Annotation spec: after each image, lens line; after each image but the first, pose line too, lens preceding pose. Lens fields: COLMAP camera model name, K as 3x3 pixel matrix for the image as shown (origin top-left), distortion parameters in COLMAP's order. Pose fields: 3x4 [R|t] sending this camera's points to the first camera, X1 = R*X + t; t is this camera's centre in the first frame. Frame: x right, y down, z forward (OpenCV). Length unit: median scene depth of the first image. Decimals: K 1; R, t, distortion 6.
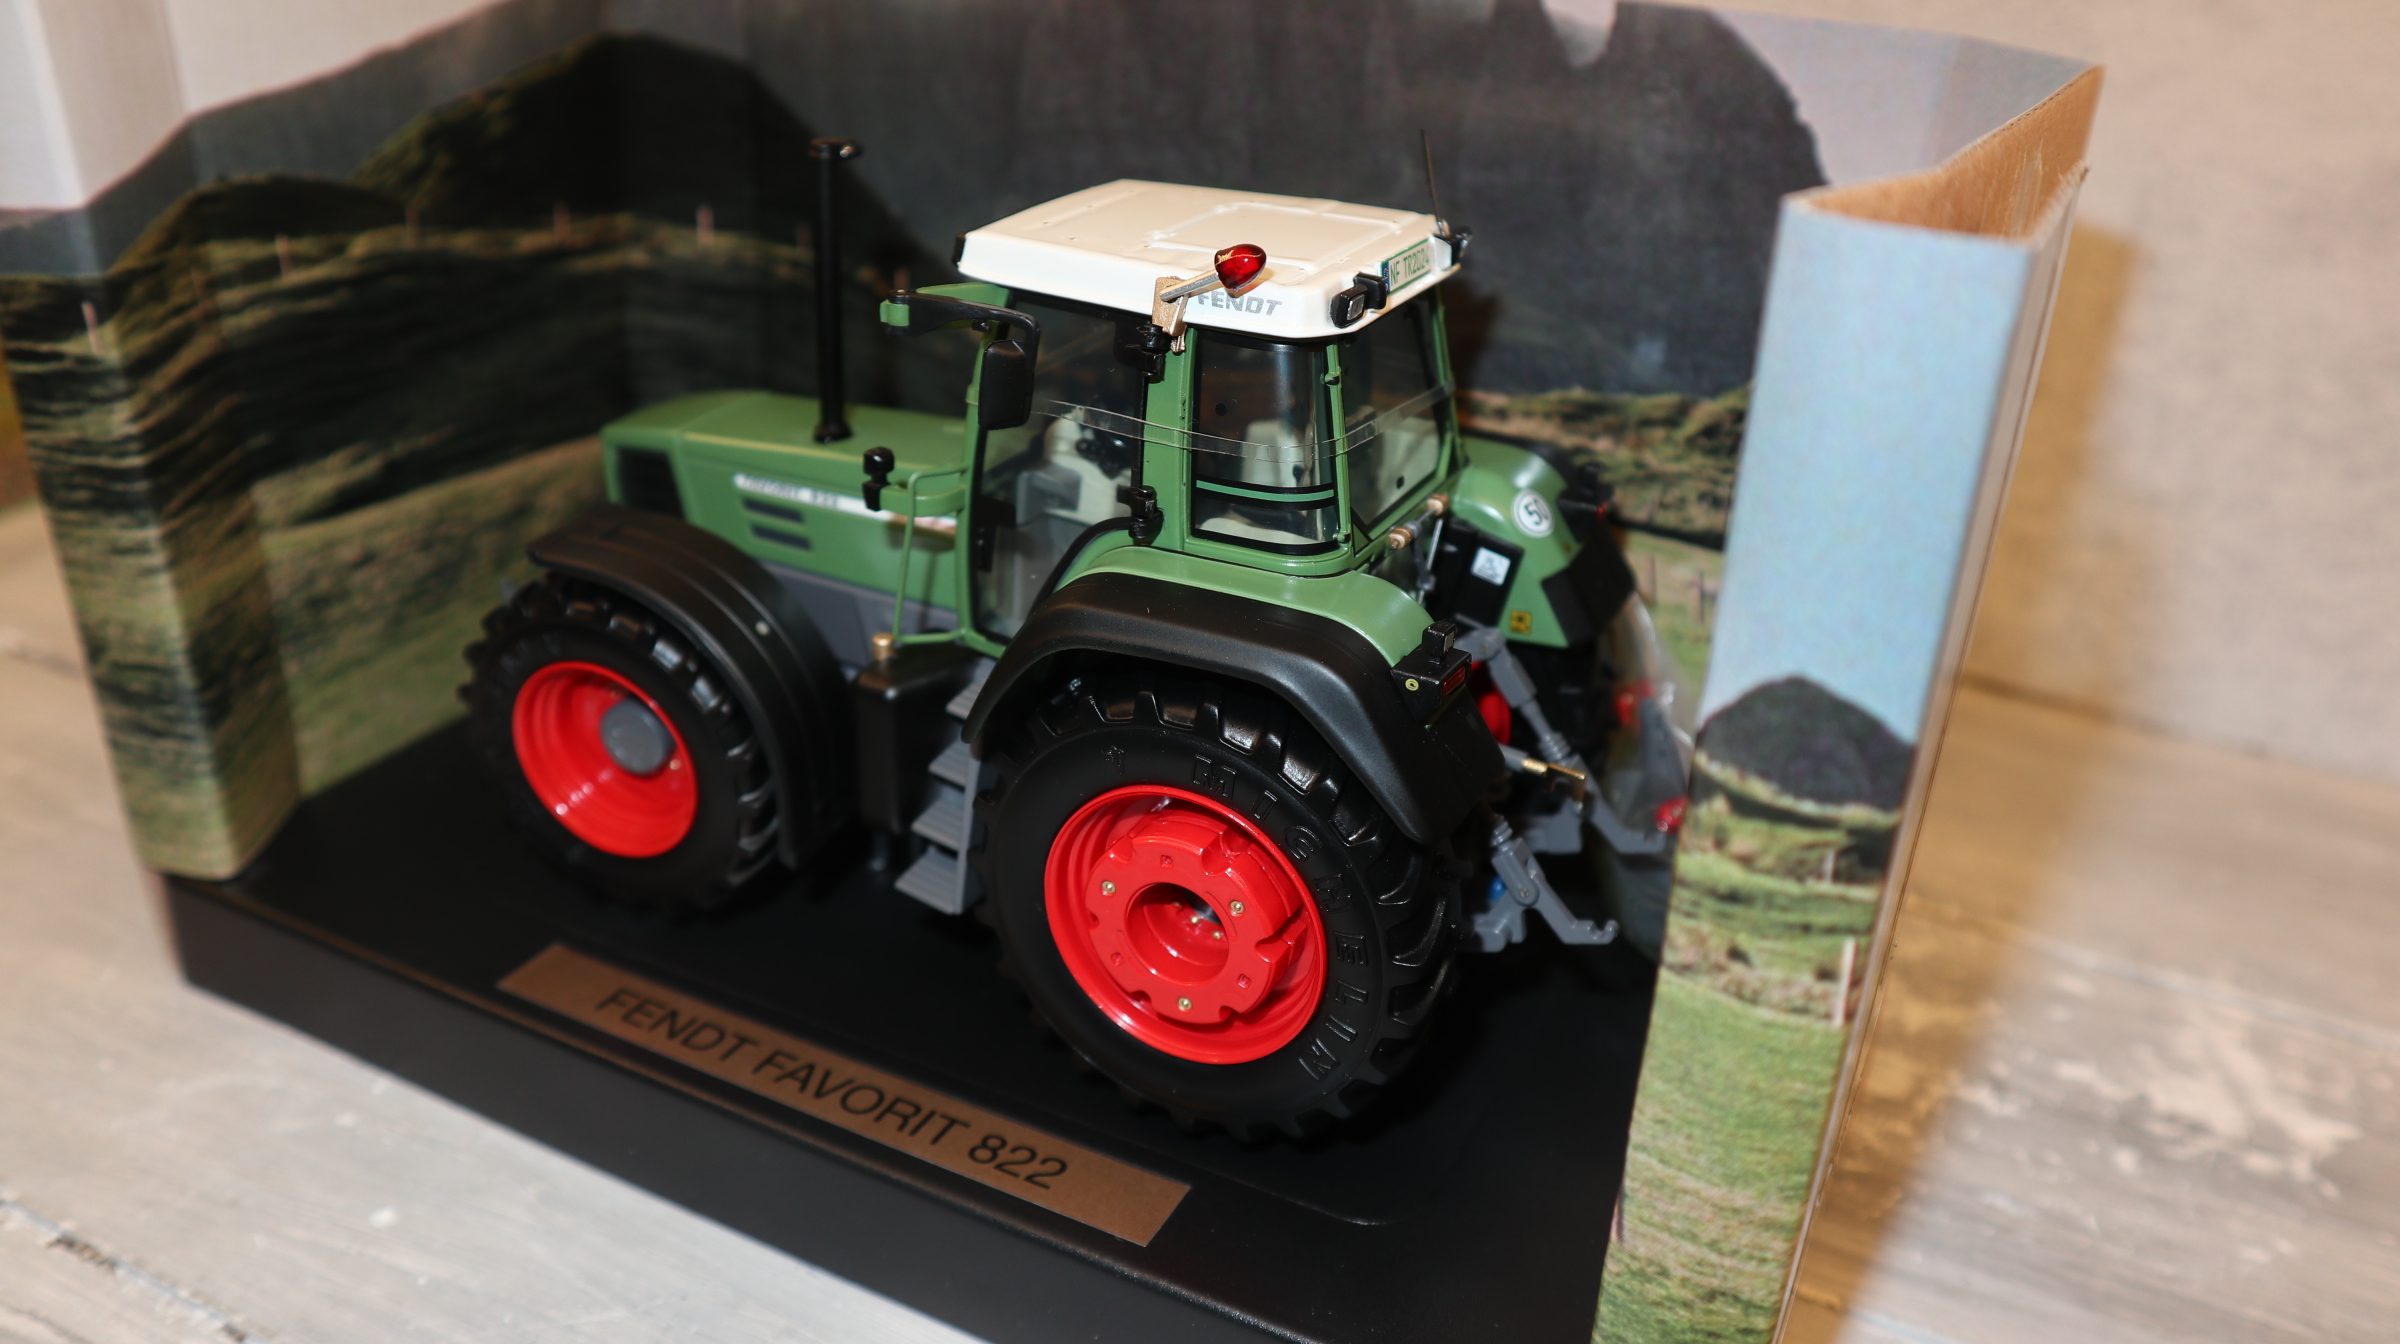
lens RADIAL K [[2000.4, 0, 1178.6], [0, 2000.4, 686.2], [0, 0, 1]] dist [-0.054659, 0.006306]
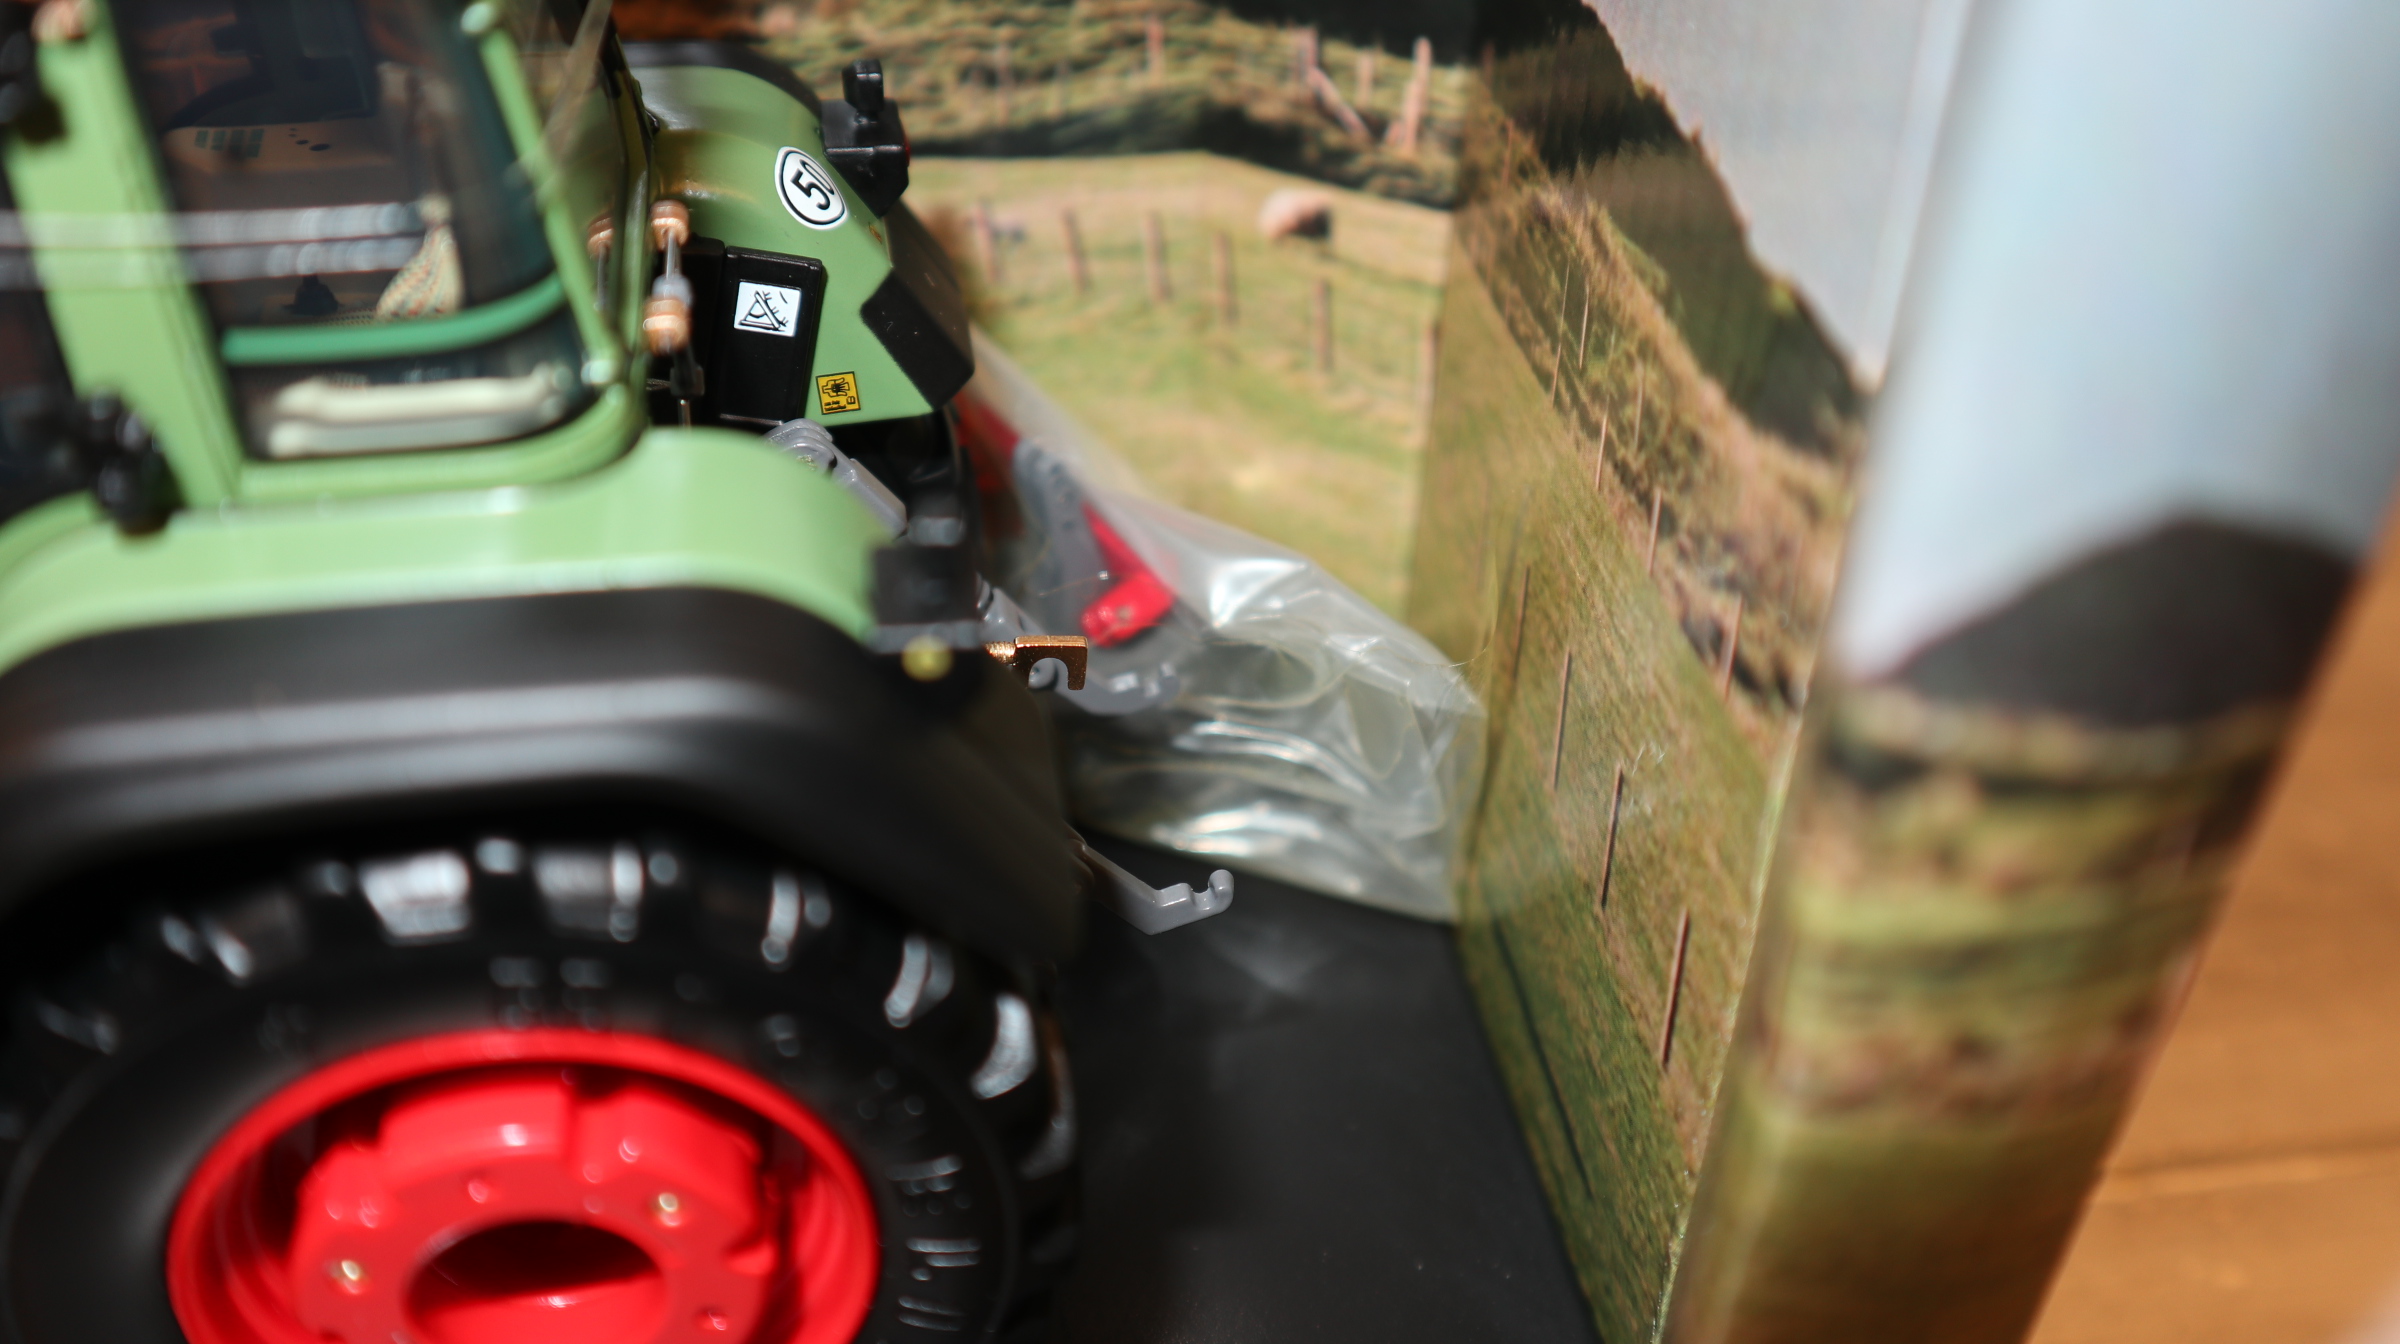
lens RADIAL K [[2159.0, 0, 1206.6], [0, 2159.0, 676.2], [0, 0, 1]] dist [-0.035436, 0.003596]
pose [[0.793918, -0.363335, 0.487526, -0.061402], [0.255309, 0.926916, 0.275034, -0.096644], [-0.551825, -0.093885, 0.828658, 0.463818]]
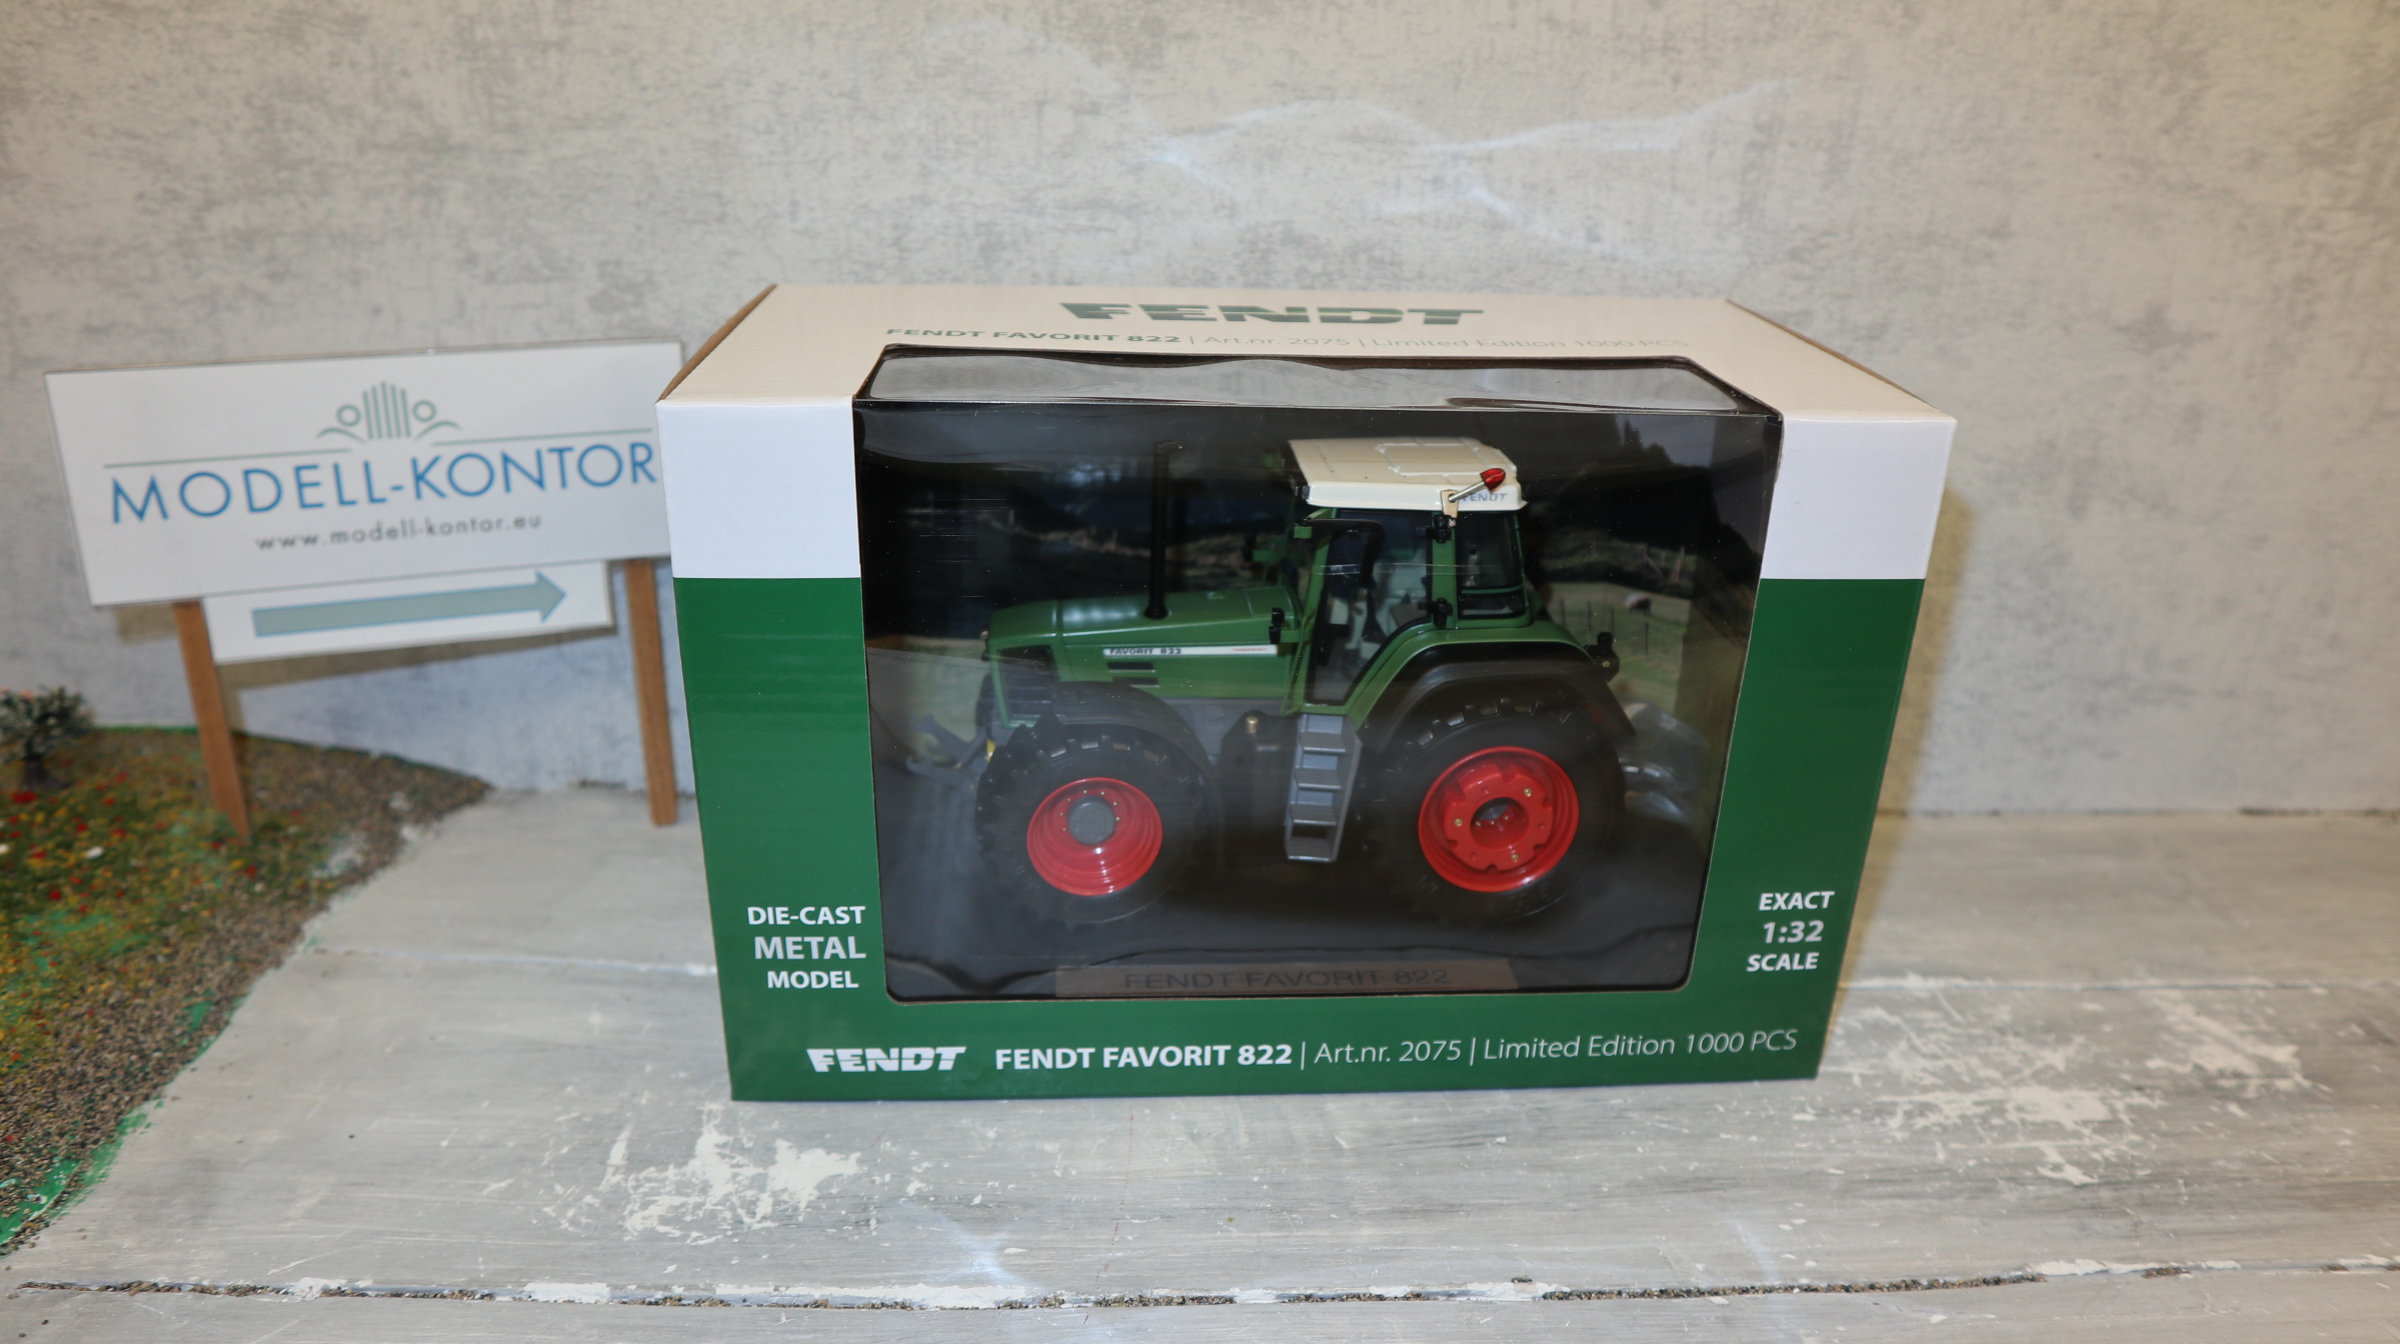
lens RADIAL K [[1828.2, 0, 1210.9], [0, 1828.2, 666.6], [0, 0, 1]] dist [-0.013346, -0.001283]
pose [[0.832513, -0.212939, 0.511447, -0.987258], [0.237355, 0.971256, 0.018021, -0.107190], [-0.500584, 0.106392, 0.859126, -0.342881]]
